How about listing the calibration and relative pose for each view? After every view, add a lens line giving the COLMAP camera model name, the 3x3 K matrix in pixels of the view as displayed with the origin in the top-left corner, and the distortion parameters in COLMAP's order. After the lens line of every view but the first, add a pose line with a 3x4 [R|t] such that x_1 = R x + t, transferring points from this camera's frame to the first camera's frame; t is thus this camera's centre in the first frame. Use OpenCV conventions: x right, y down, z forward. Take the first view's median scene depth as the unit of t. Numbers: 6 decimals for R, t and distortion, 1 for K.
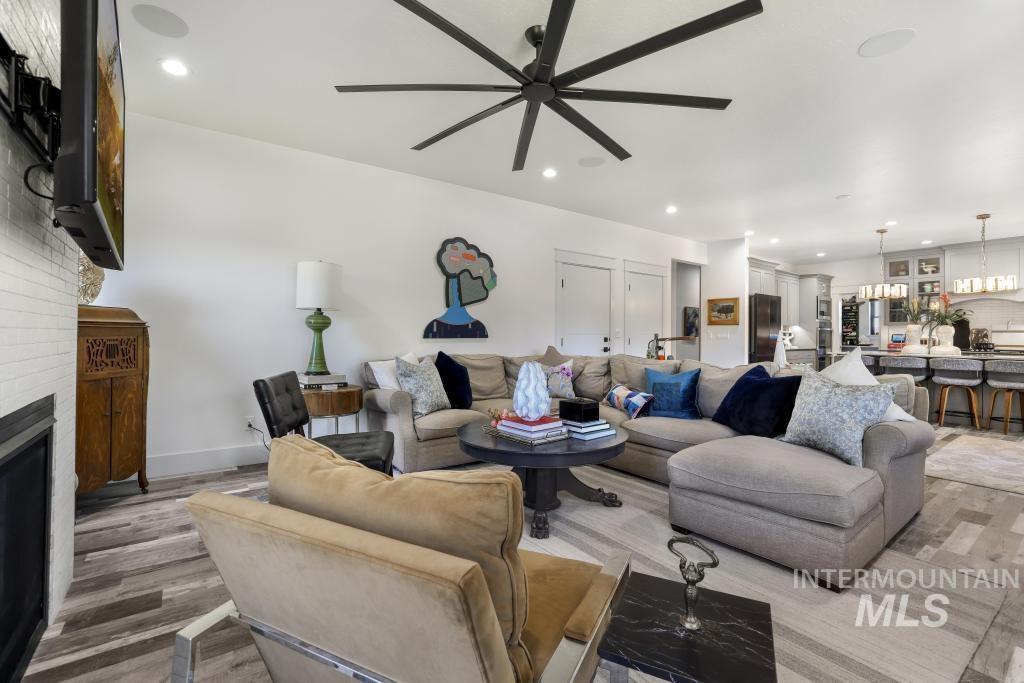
lens RADIAL K [[462.5, 0, 513.9], [0, 462.5, 336.6], [0, 0, 1]] dist [-0.002933, 0.000207]
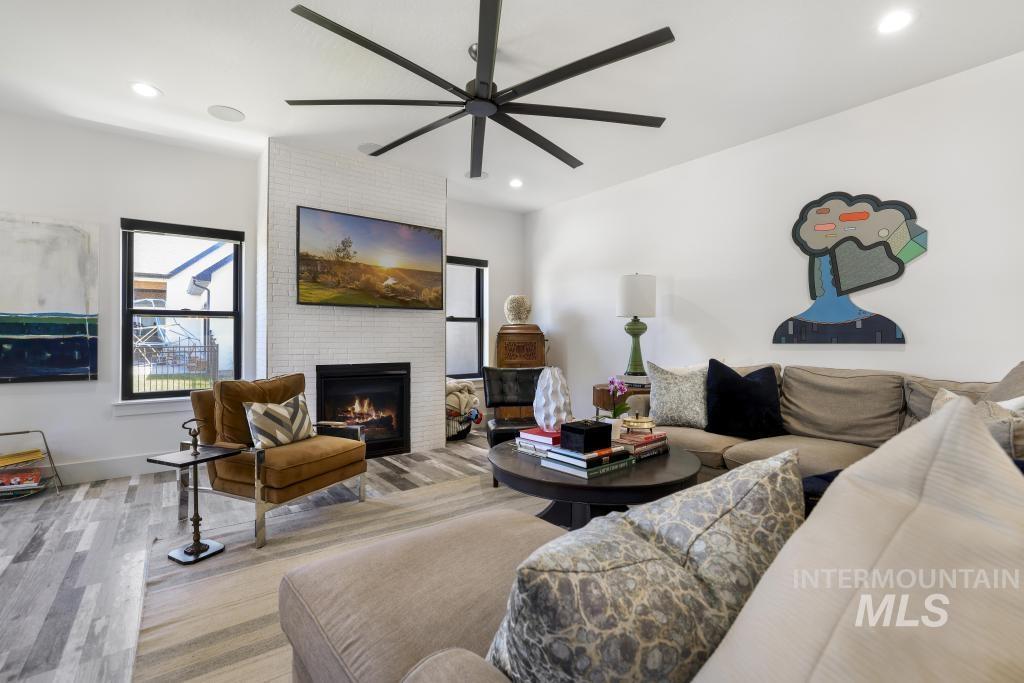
lens RADIAL K [[462.5, 0, 509.7], [0, 462.5, 337.4], [0, 0, 1]] dist [-0.002933, 0.000207]
pose [[0.004823, -0.000380, -0.999988, 0.546194], [0.004721, 0.999989, -0.000357, -0.007369], [0.999977, -0.004719, 0.004824, 0.527991]]
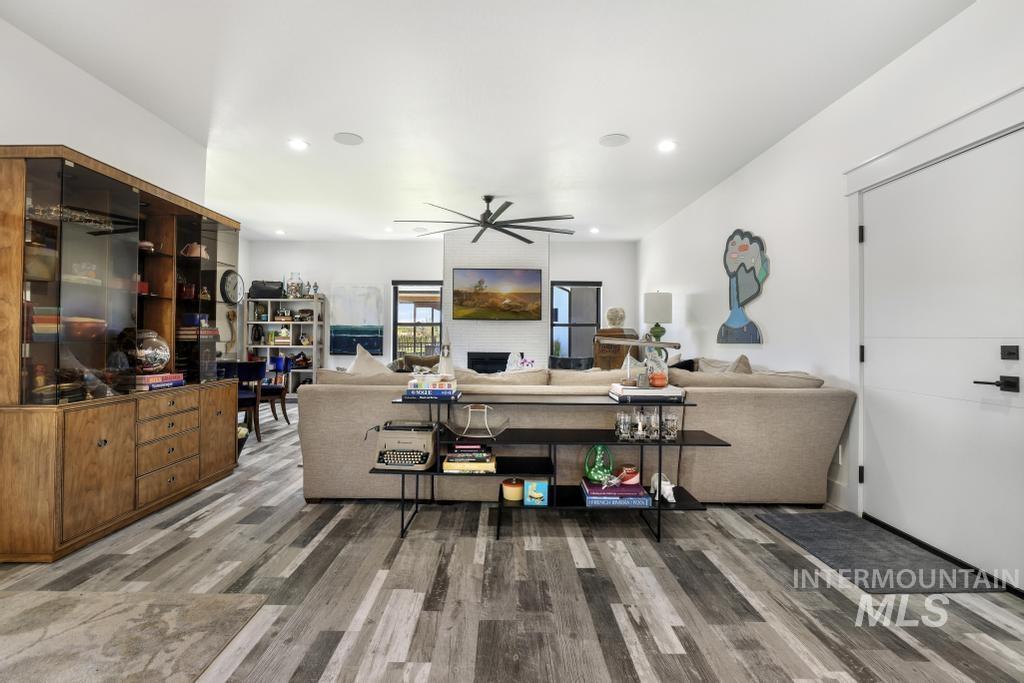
lens RADIAL K [[462.5, 0, 509.8], [0, 462.5, 337.6], [0, 0, 1]] dist [-0.002933, 0.000207]
pose [[-0.581579, -0.005523, -0.813471, 0.857891], [-0.004387, 0.999984, -0.003653, -0.002393], [0.813478, 0.001444, -0.581594, 1.162842]]
